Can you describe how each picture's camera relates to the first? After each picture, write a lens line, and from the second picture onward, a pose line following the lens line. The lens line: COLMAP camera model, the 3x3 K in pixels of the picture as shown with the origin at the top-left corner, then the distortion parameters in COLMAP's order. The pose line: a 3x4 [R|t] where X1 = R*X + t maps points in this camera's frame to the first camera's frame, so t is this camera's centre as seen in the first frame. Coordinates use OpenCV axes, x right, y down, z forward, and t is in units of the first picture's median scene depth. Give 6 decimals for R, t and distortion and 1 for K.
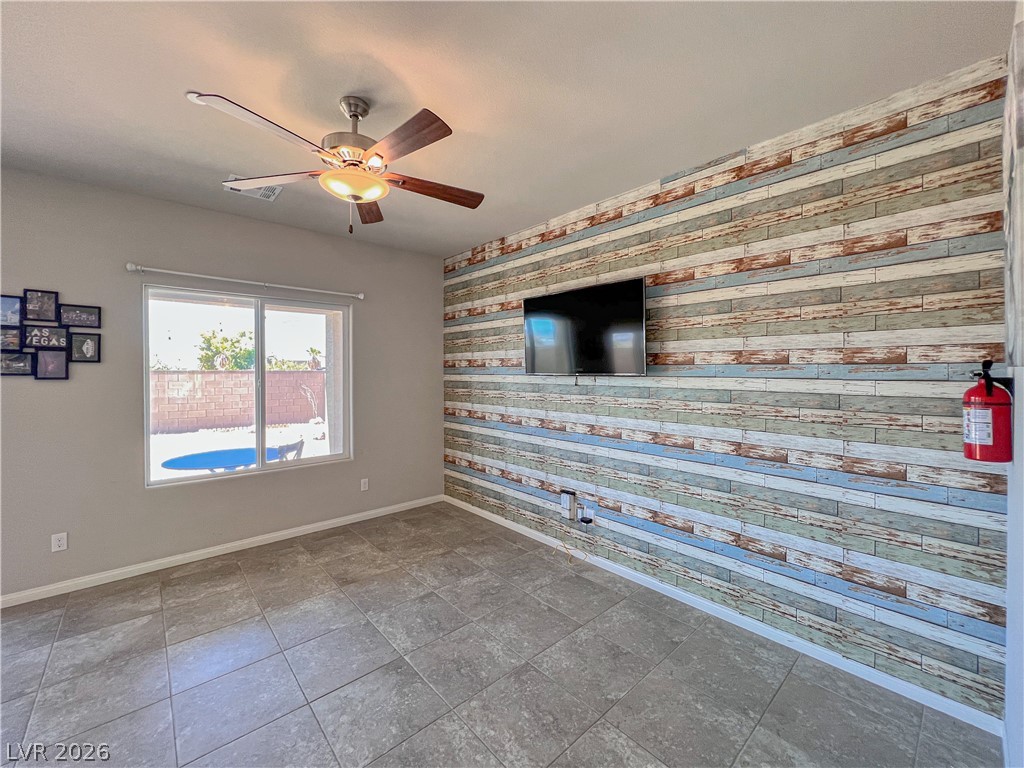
lens RADIAL K [[418.1, 0, 524.9], [0, 418.1, 378.4], [0, 0, 1]] dist [-0.000731, 0.000107]
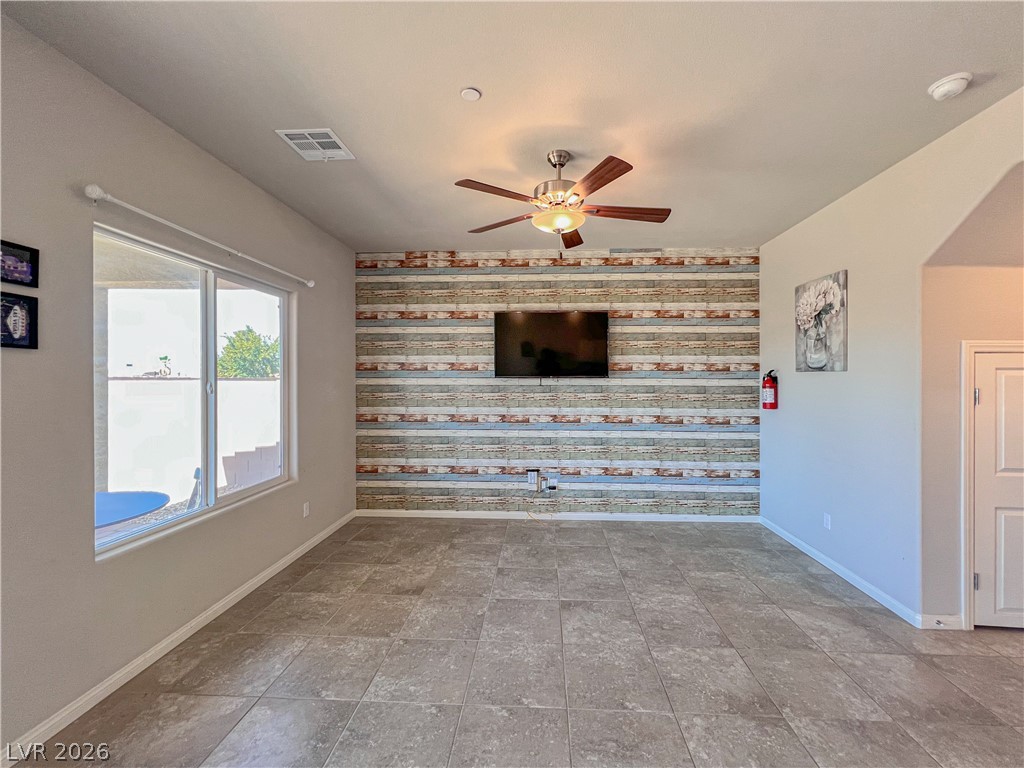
lens RADIAL K [[418.1, 0, 530.8], [0, 418.1, 385.5], [0, 0, 1]] dist [-0.000731, 0.000107]
pose [[0.699306, -0.008189, 0.714776, -0.988465], [0.012327, 0.999924, -0.000604, 0.020322], [-0.714716, 0.009234, 0.699353, 0.145684]]
